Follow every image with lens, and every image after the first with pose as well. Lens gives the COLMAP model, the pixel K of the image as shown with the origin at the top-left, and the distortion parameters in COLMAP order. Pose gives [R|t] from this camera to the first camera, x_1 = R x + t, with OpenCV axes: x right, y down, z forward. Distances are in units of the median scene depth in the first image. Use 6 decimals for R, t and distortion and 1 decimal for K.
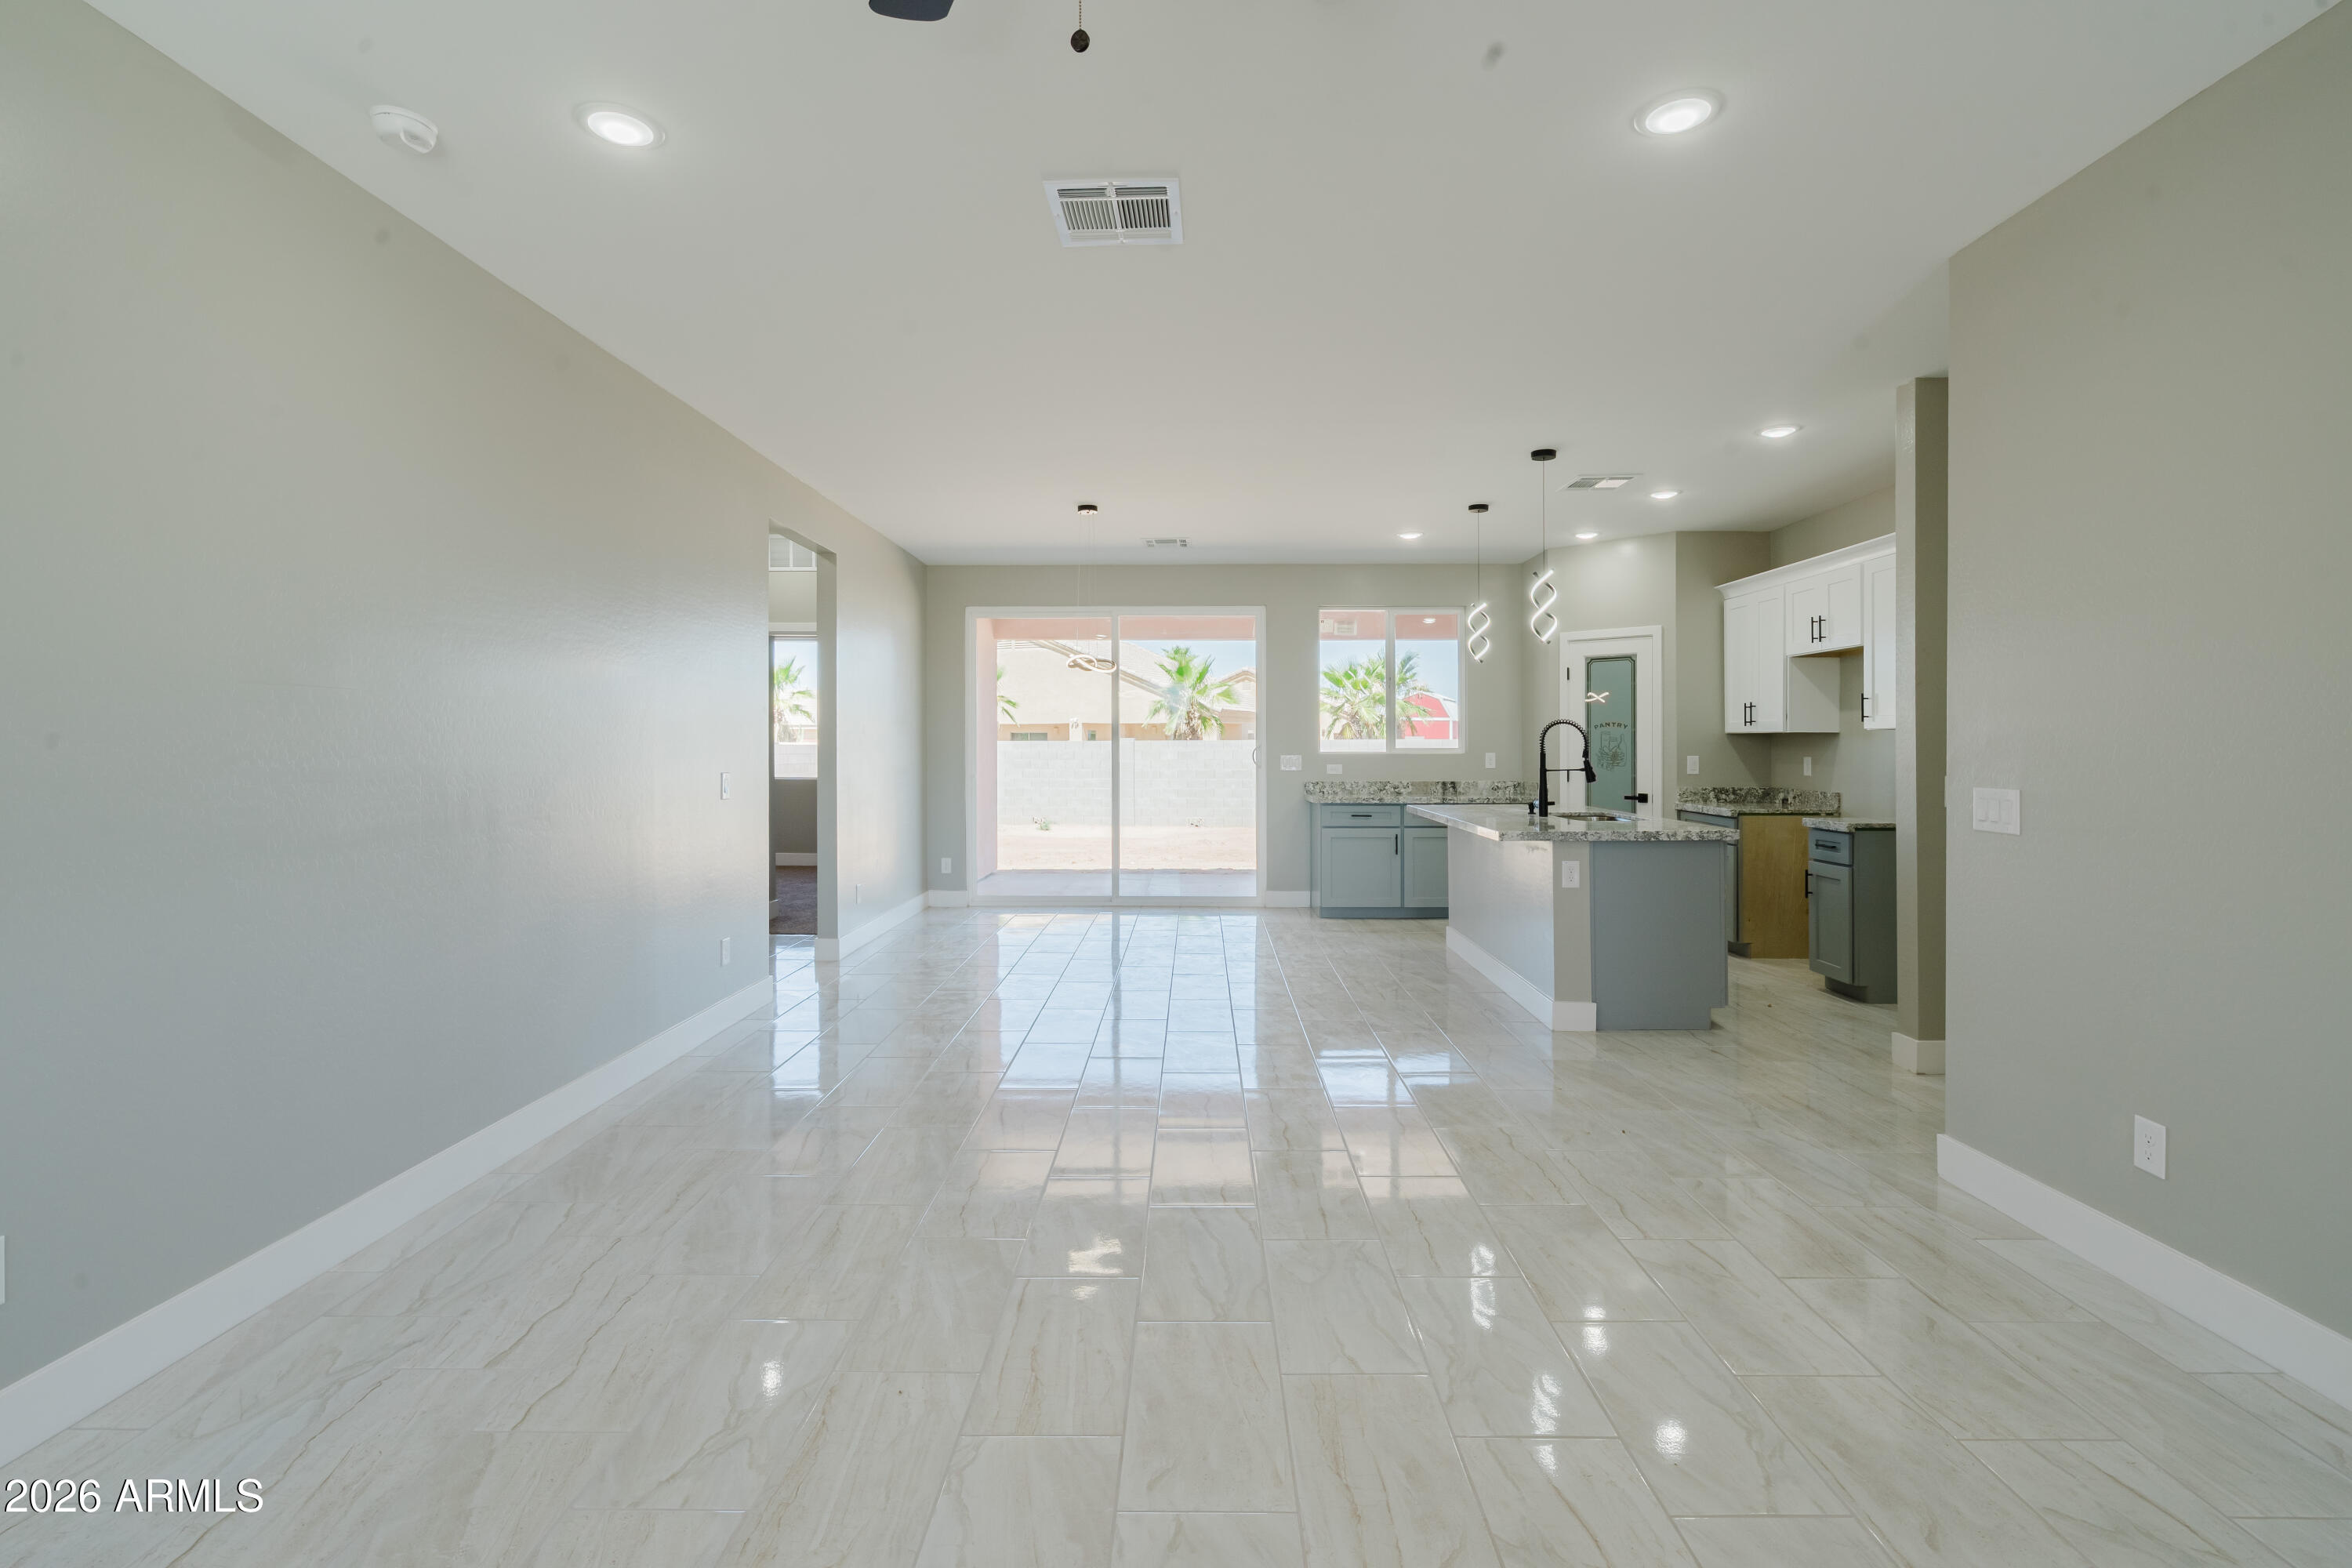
lens RADIAL K [[1082.5, 0, 1191.3], [0, 1082.5, 746.7], [0, 0, 1]] dist [-0.002404, -0.000139]
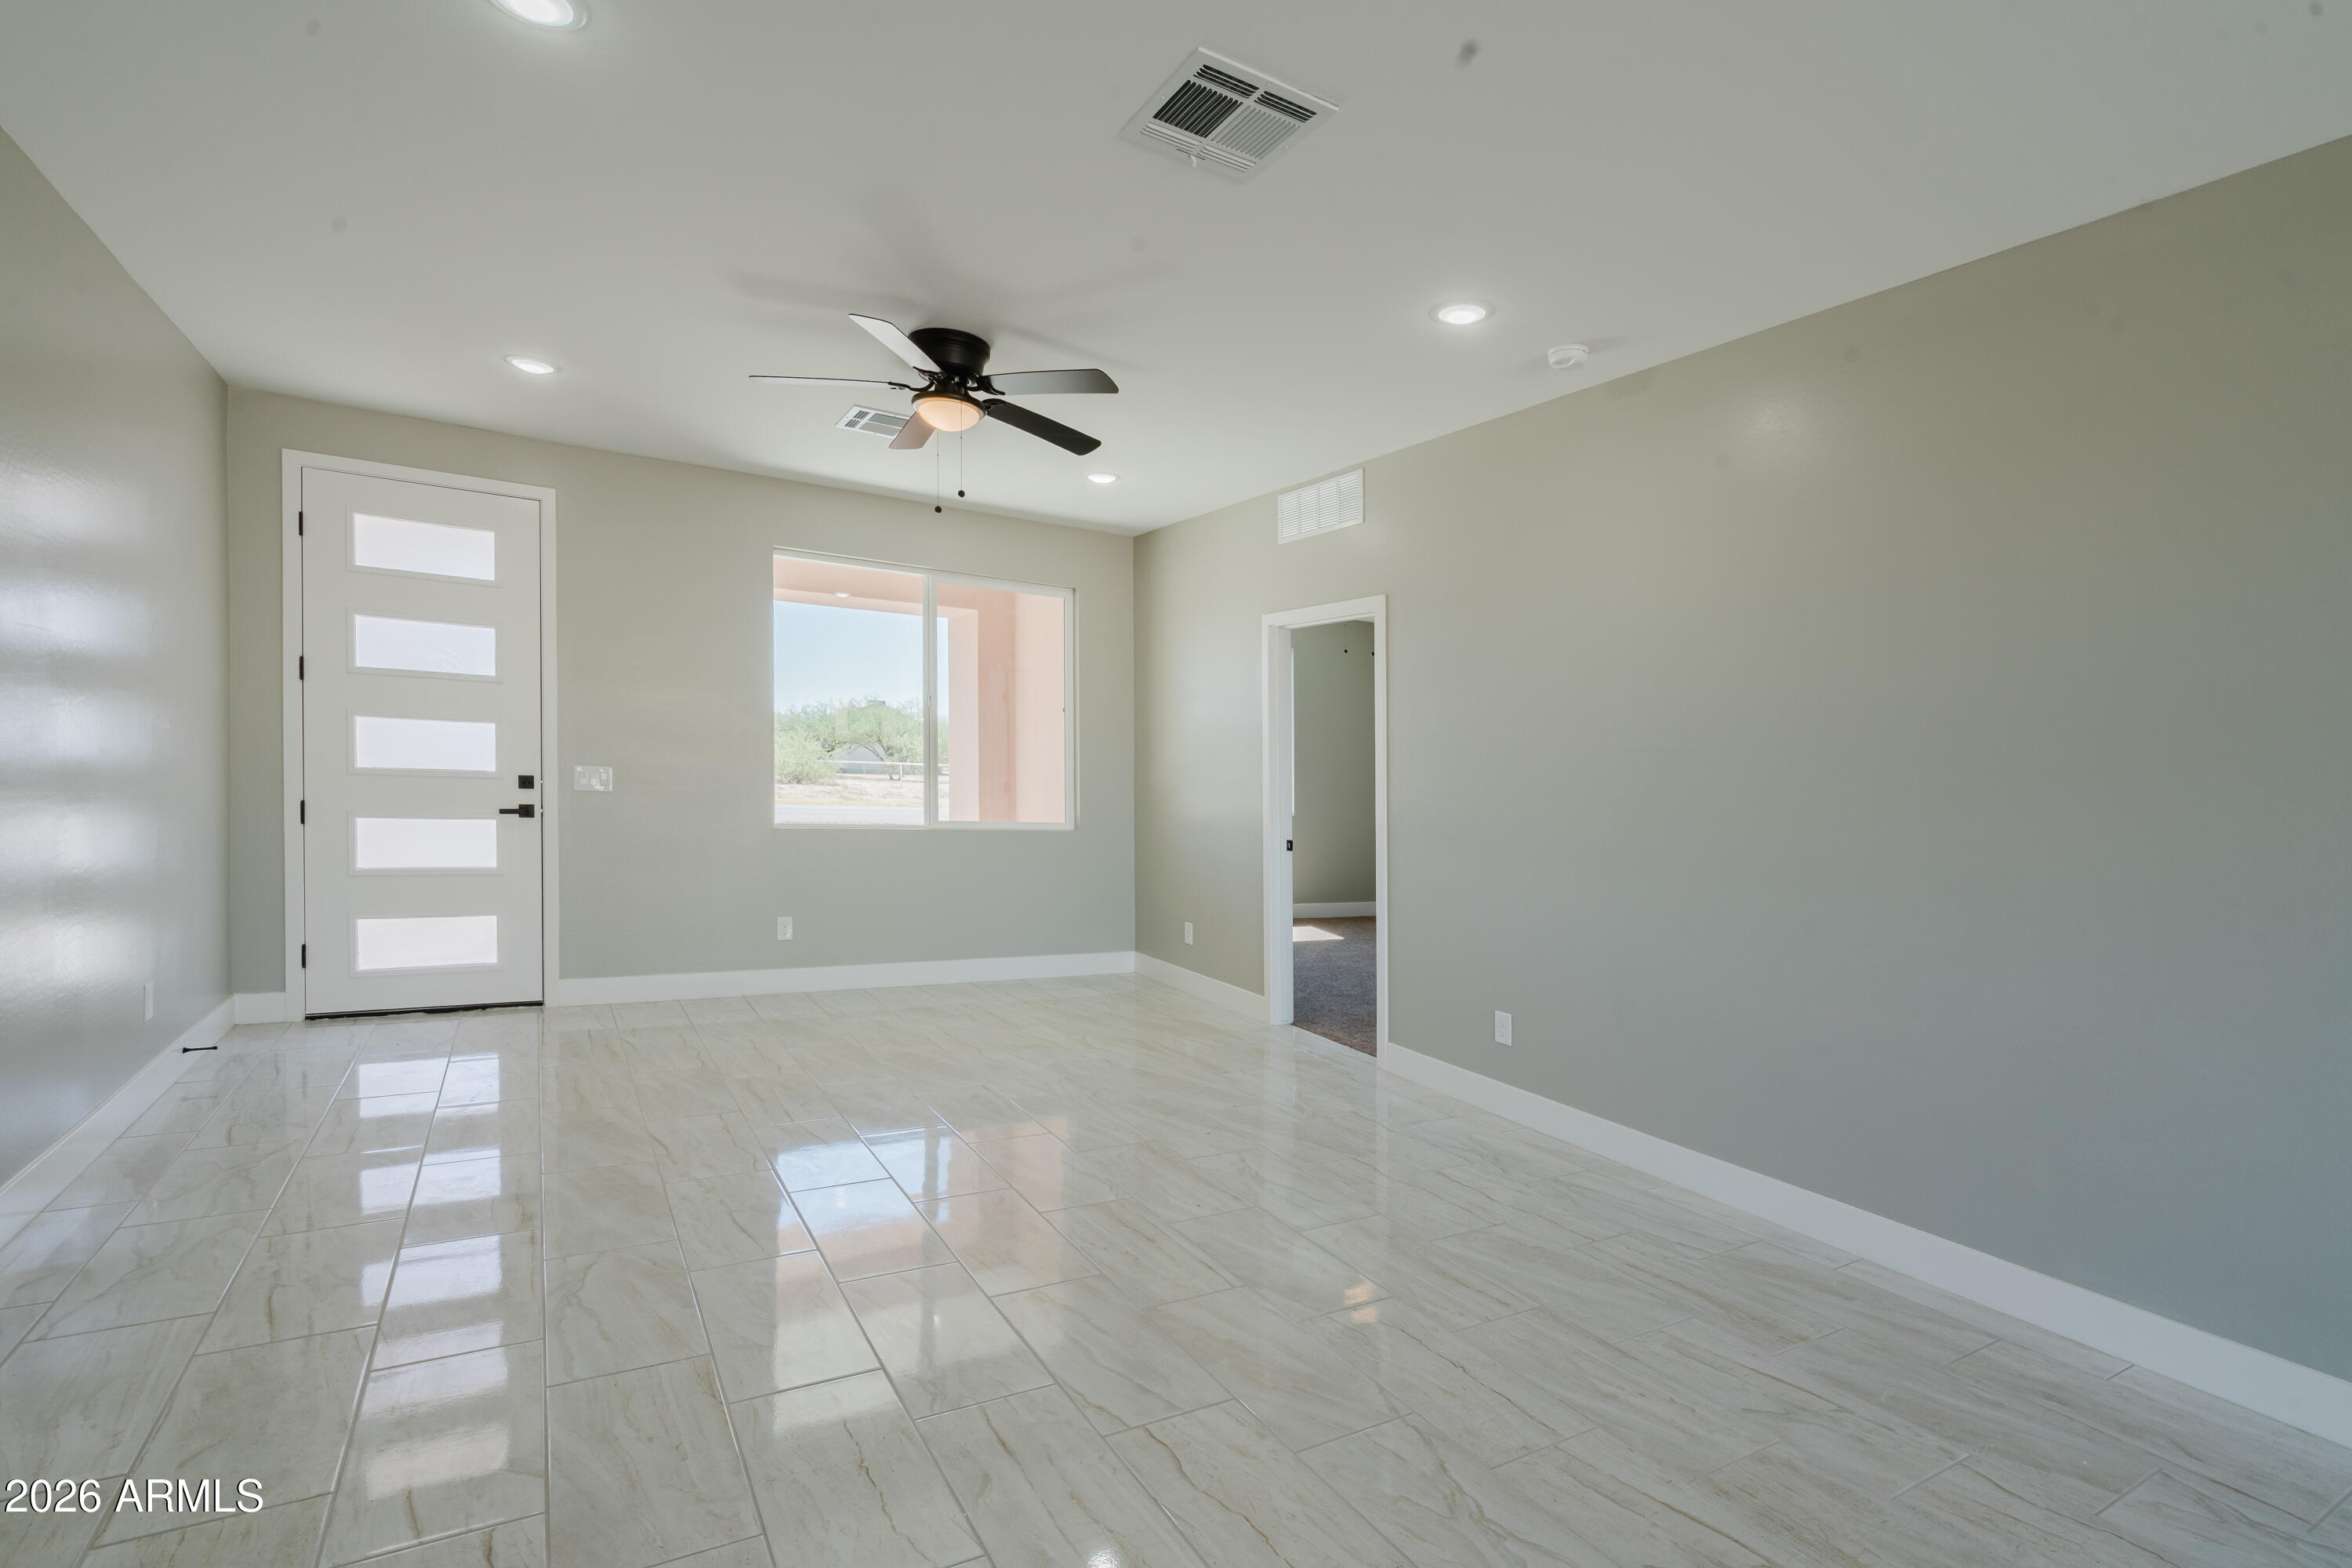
lens RADIAL K [[1122.5, 0, 1168.3], [0, 1122.5, 768.1], [0, 0, 1]] dist [0.009230, 0.001471]
pose [[-0.866822, -0.040839, -0.496943, 0.145377], [-0.047585, 0.998867, 0.000917, -0.000402], [0.496342, 0.024442, -0.867783, 0.600778]]
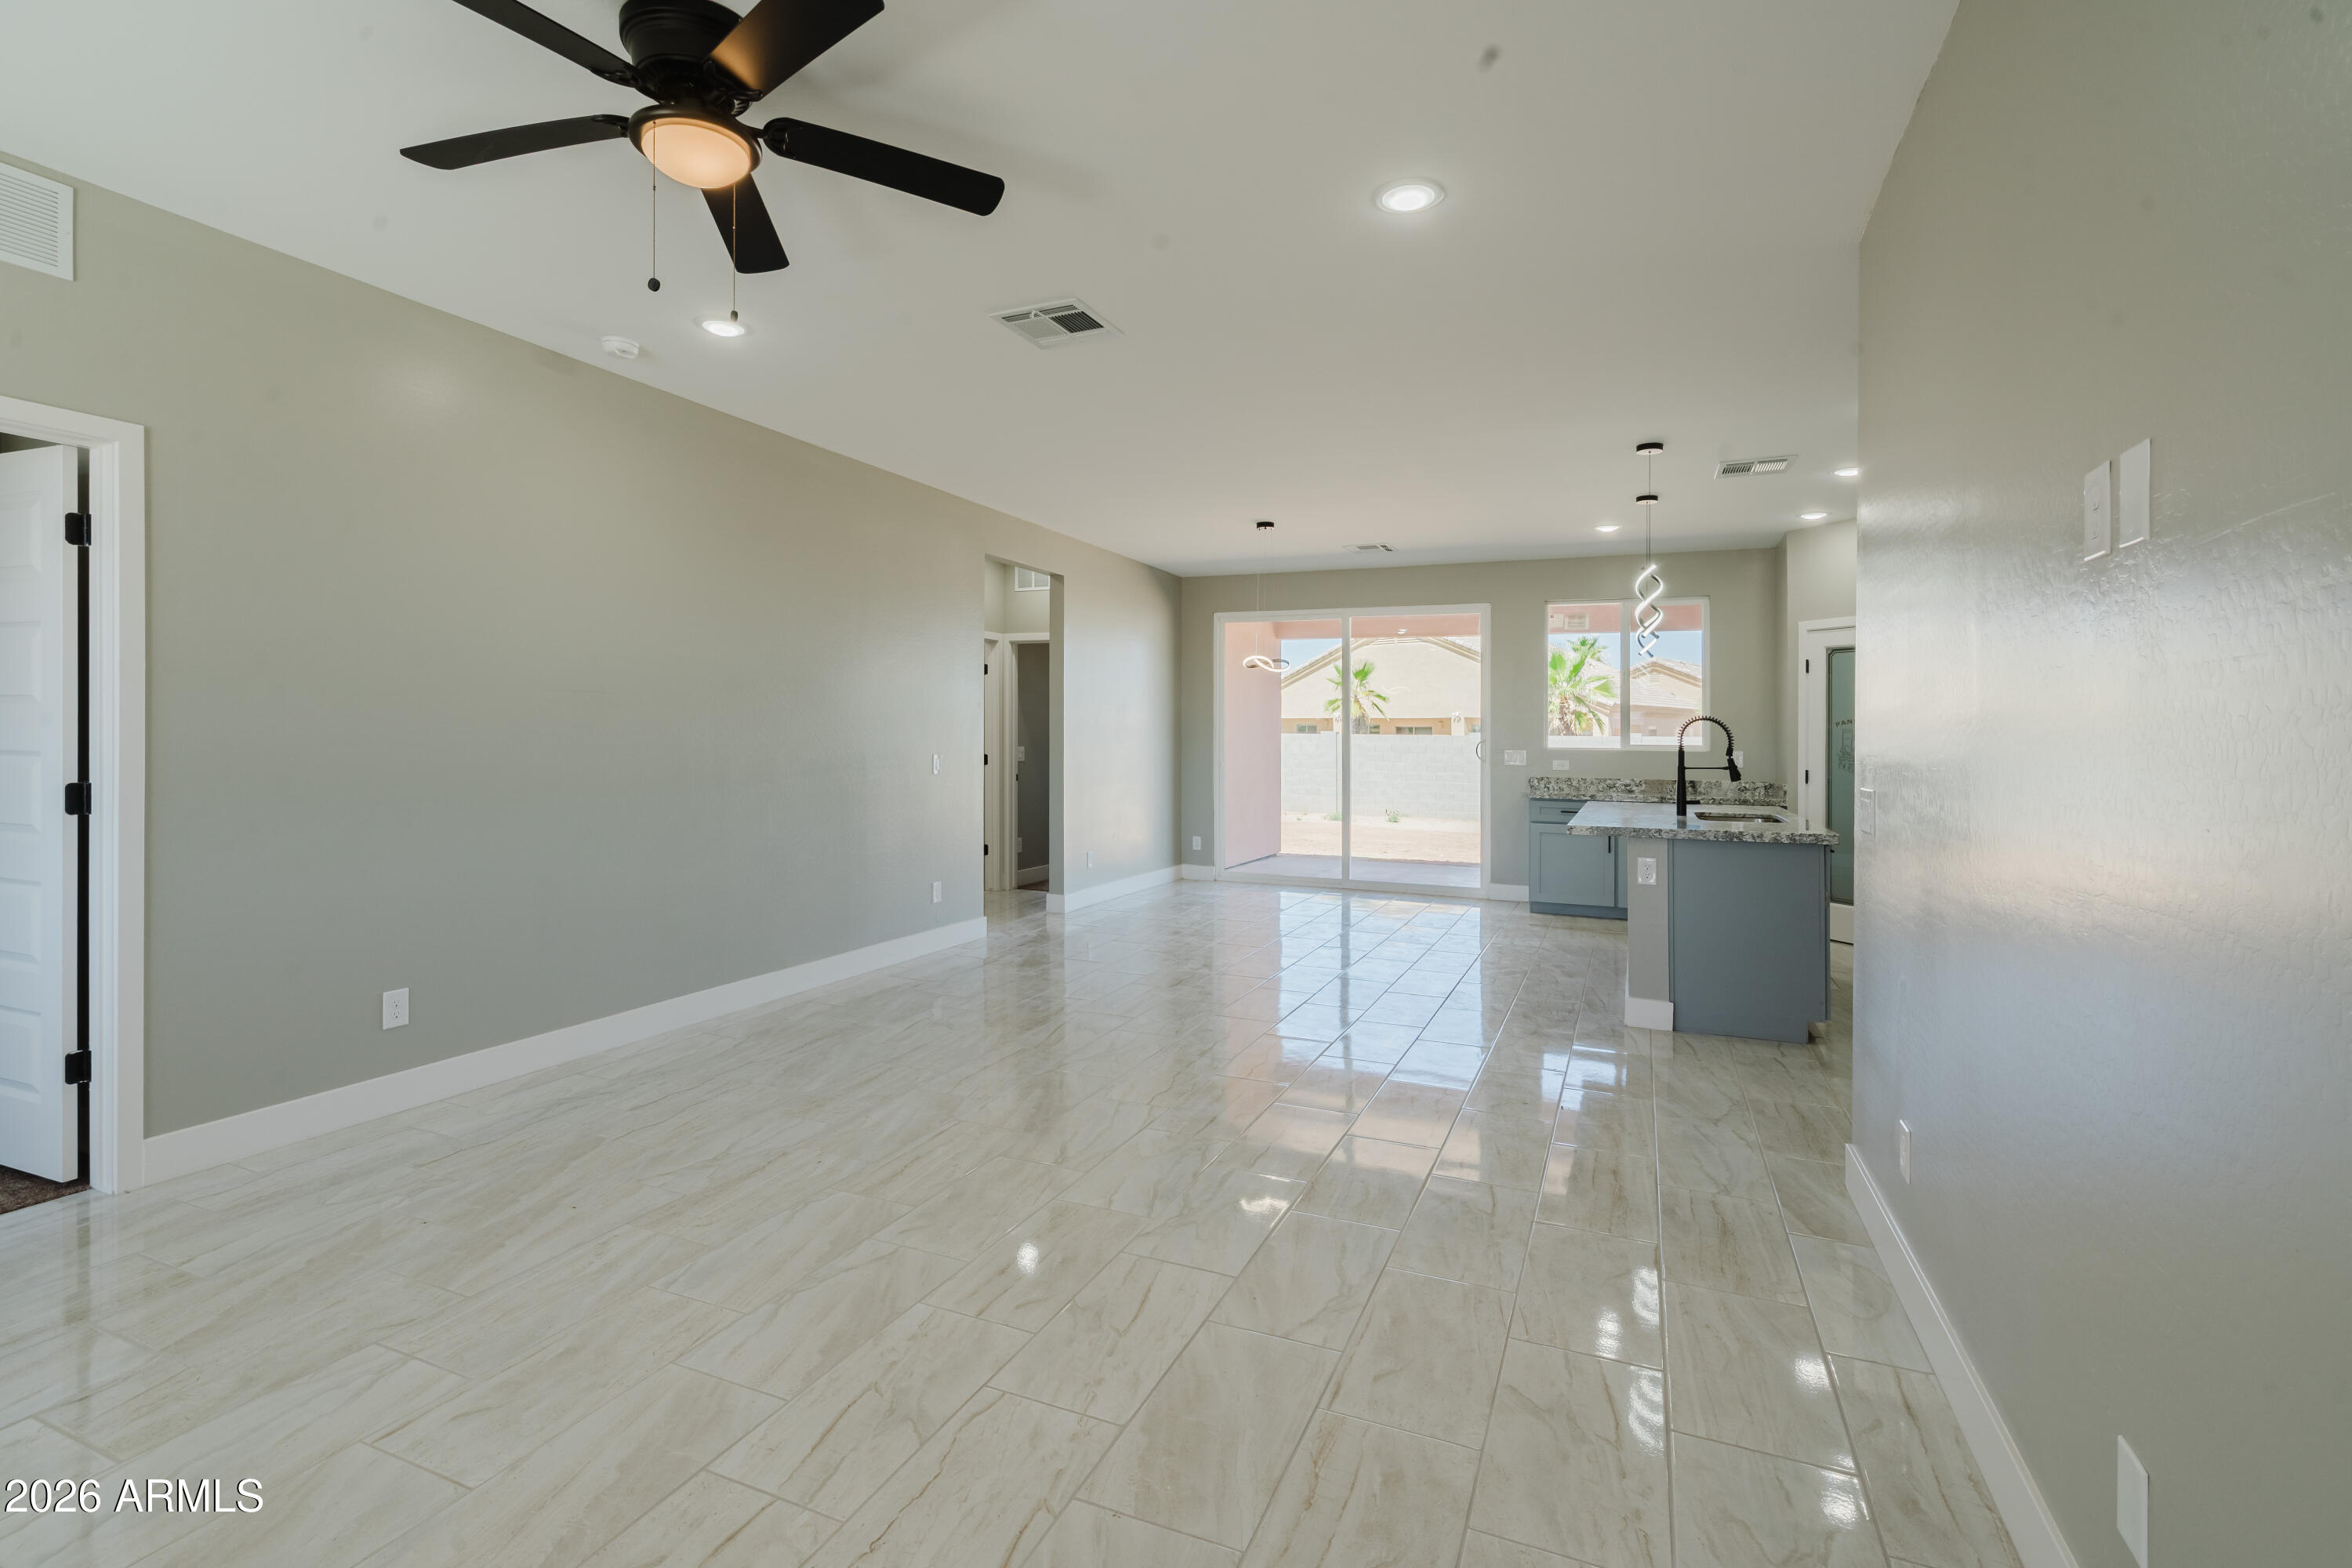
lens RADIAL K [[1083.3, 0, 1179.5], [0, 1083.3, 747.0], [0, 0, 1]] dist [-0.003430, 0.000716]
pose [[0.922829, 0.014997, -0.384918, 0.199040], [-0.012670, 0.999883, 0.008580, 0.000340], [0.385002, -0.003041, 0.922911, -0.050439]]
